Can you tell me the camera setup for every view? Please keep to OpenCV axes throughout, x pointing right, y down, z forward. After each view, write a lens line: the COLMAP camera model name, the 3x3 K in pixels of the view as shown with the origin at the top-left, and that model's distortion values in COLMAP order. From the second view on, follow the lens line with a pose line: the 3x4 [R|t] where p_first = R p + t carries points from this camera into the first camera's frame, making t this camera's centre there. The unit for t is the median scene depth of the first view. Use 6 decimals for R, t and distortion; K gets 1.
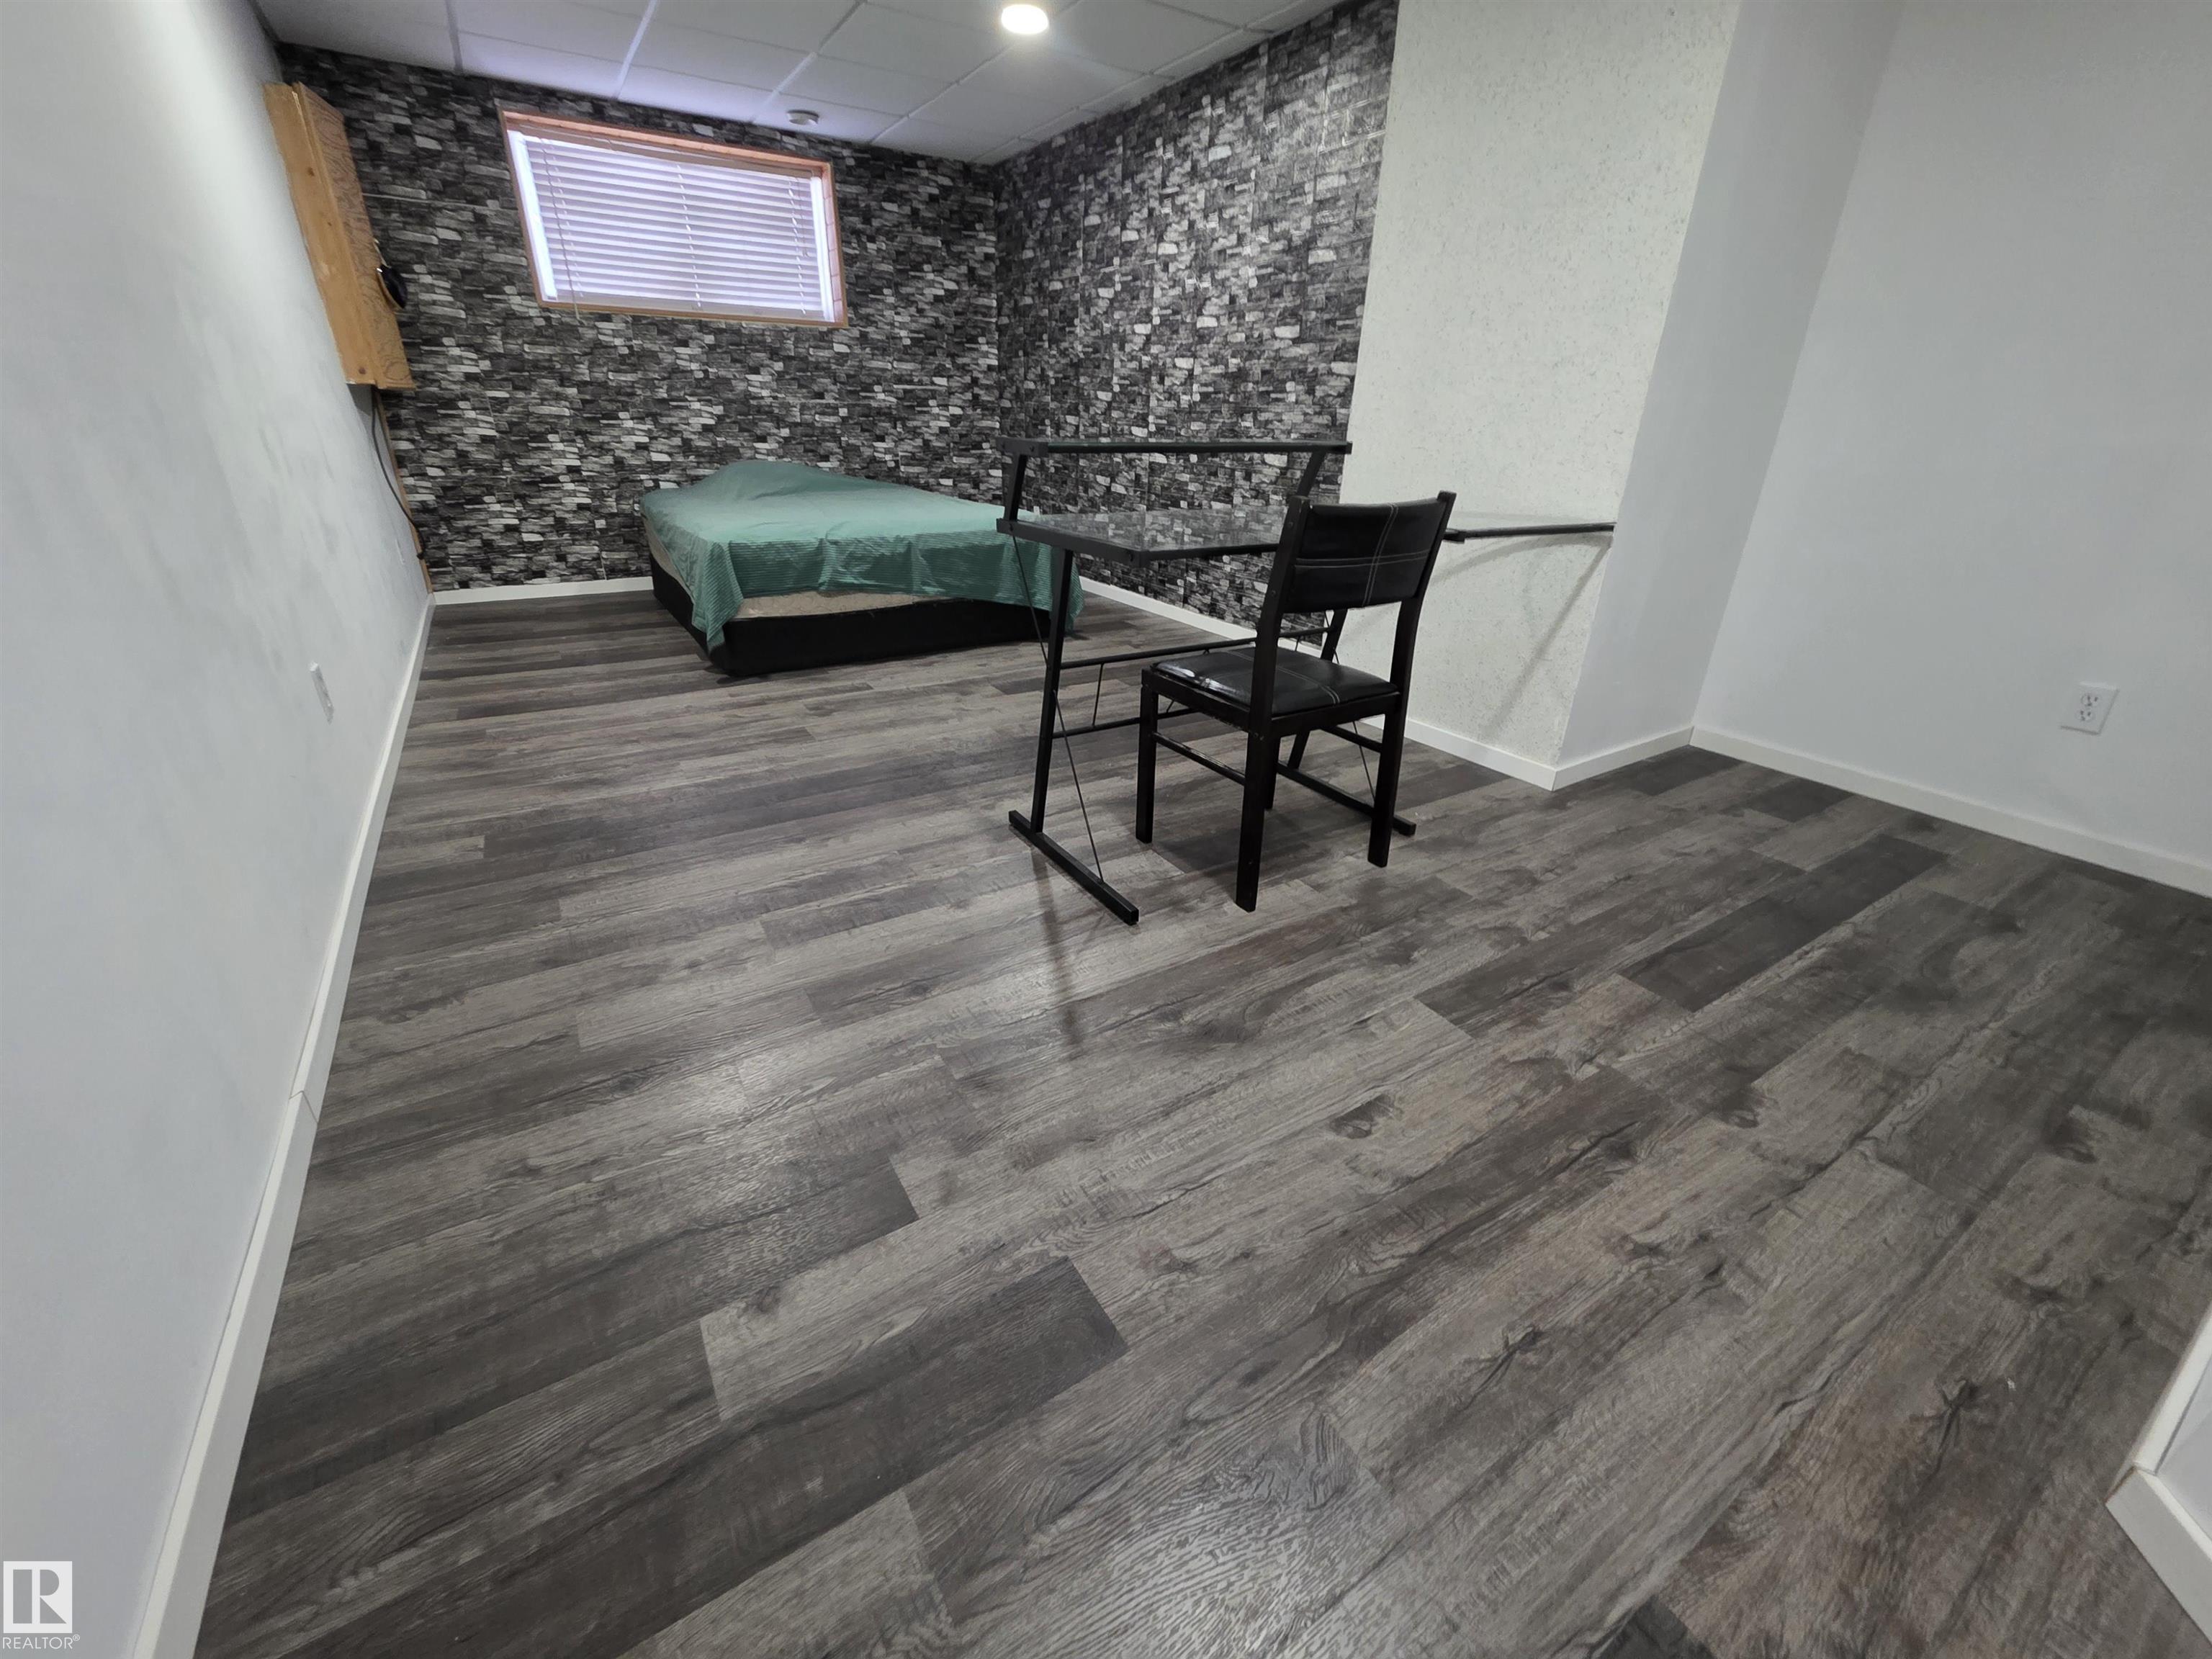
lens RADIAL K [[886.7, 0, 1120.1], [0, 886.7, 830.6], [0, 0, 1]] dist [0.002452, -0.000743]
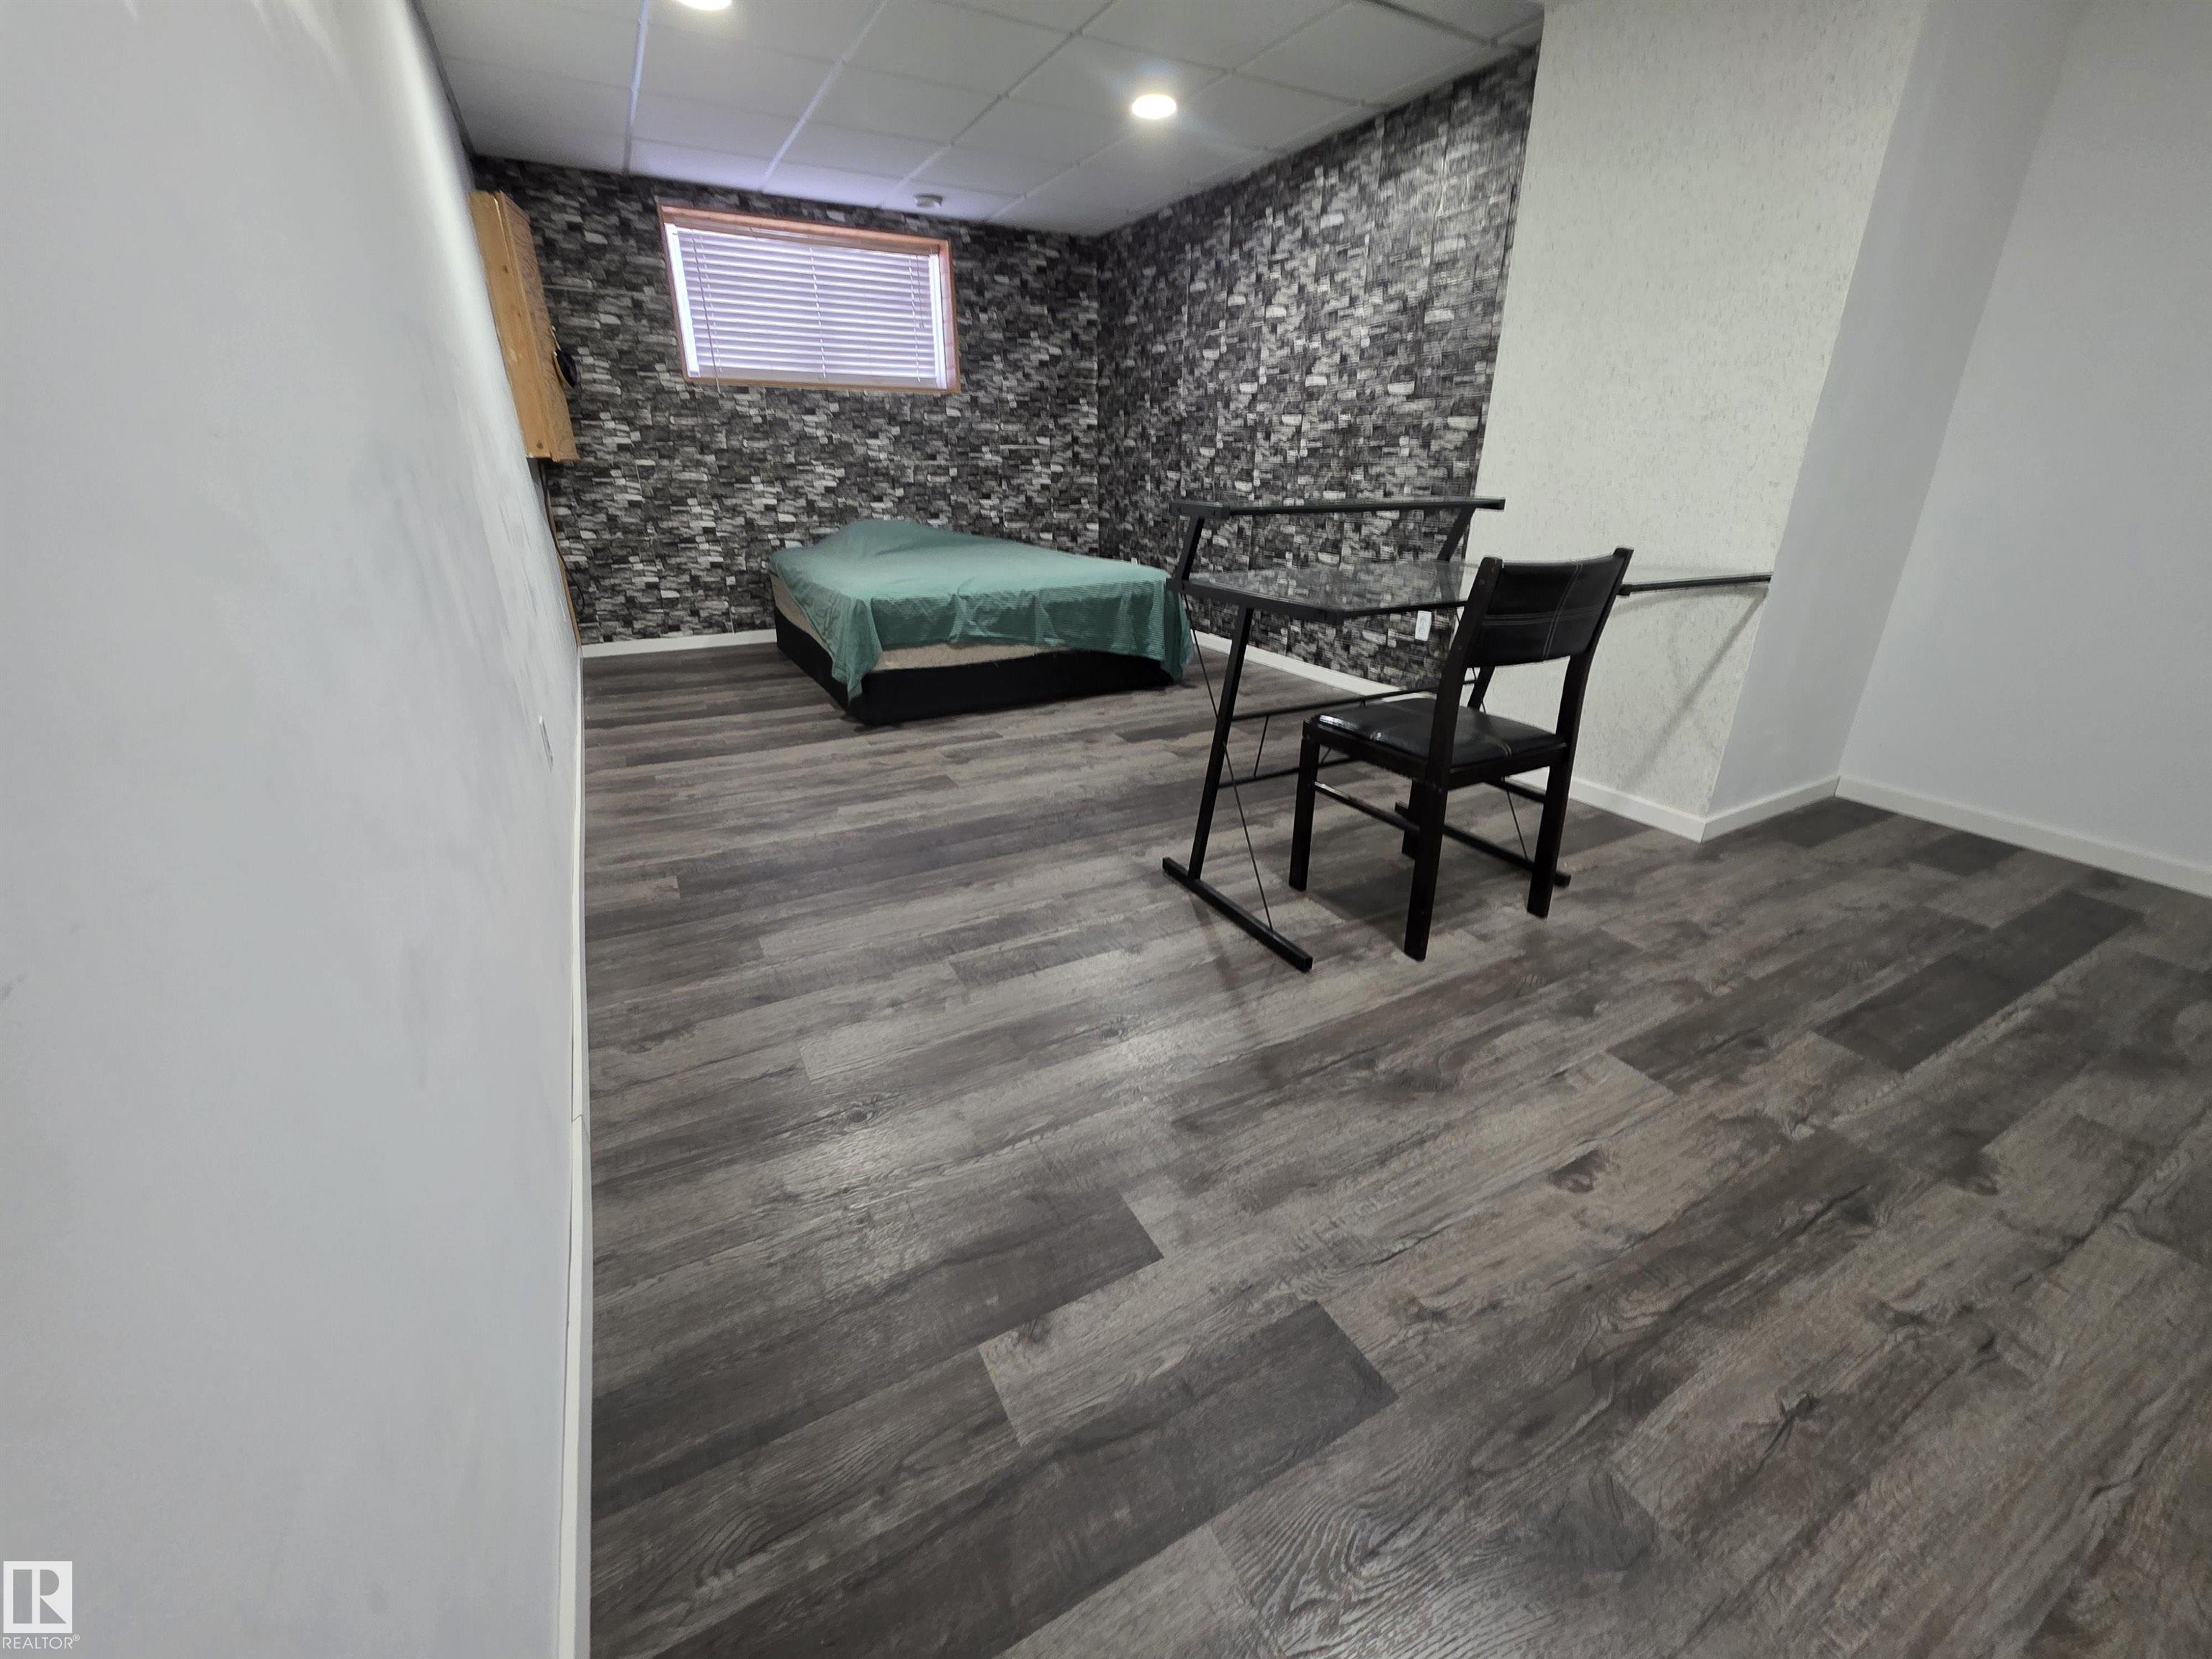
lens RADIAL K [[886.7, 0, 1101.1], [0, 886.7, 837.5], [0, 0, 1]] dist [0.002452, -0.000743]
pose [[0.997925, 0.008348, -0.063848, -0.130648], [-0.010870, 0.999170, -0.039248, -0.004337], [0.063468, 0.039861, 0.997188, -0.027371]]
